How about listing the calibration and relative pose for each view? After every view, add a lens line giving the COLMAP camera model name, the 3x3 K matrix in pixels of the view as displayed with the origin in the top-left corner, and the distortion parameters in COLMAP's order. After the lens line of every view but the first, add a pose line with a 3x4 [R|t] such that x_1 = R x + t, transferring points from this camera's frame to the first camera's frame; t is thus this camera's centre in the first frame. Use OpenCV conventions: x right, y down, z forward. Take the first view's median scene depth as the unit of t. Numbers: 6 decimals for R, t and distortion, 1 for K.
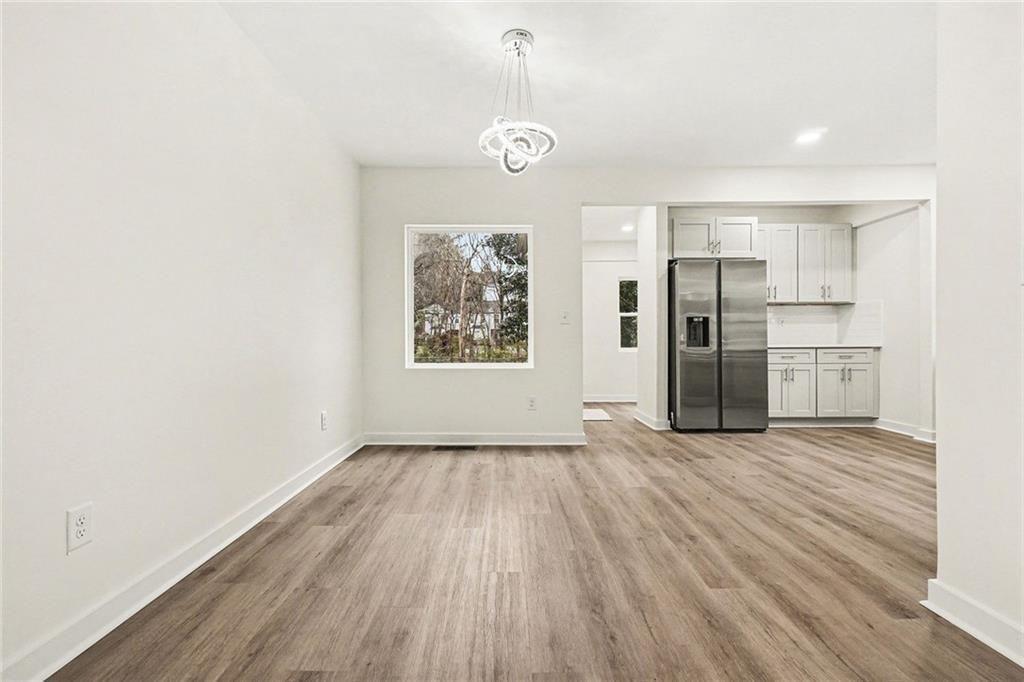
lens RADIAL K [[455.3, 0, 503.2], [0, 455.3, 340.3], [0, 0, 1]] dist [-0.000394, 0.000348]
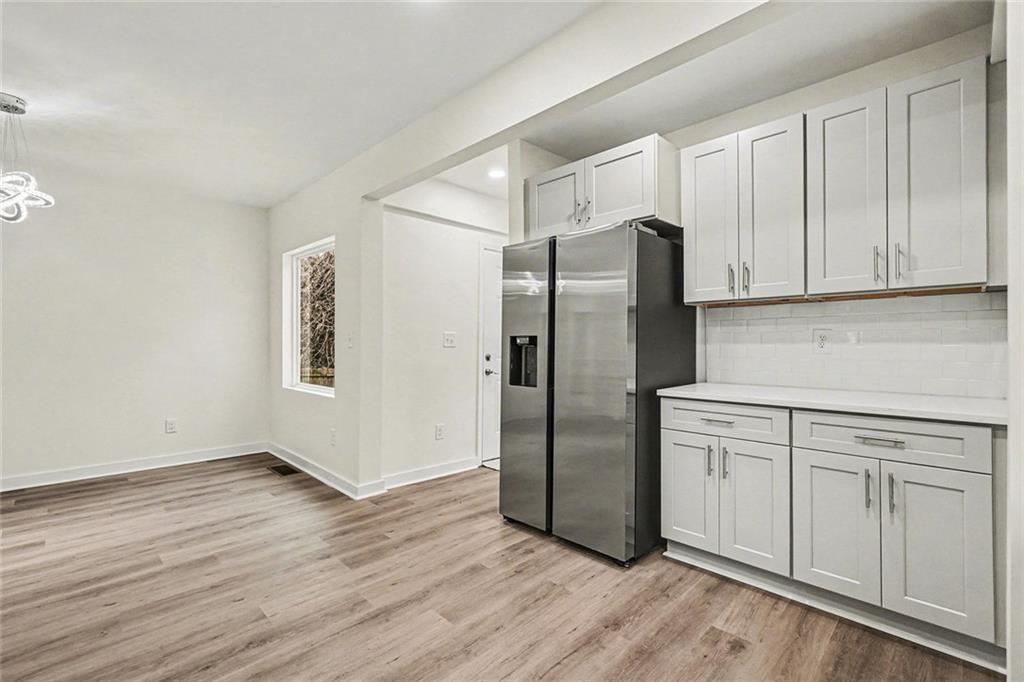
lens RADIAL K [[455.3, 0, 503.2], [0, 455.3, 340.3], [0, 0, 1]] dist [-0.000394, 0.000348]
pose [[0.698503, 0.000276, -0.715607, 0.801133], [-0.001000, 0.999999, -0.000590, -0.043295], [0.715606, 0.001127, 0.698503, 0.532999]]
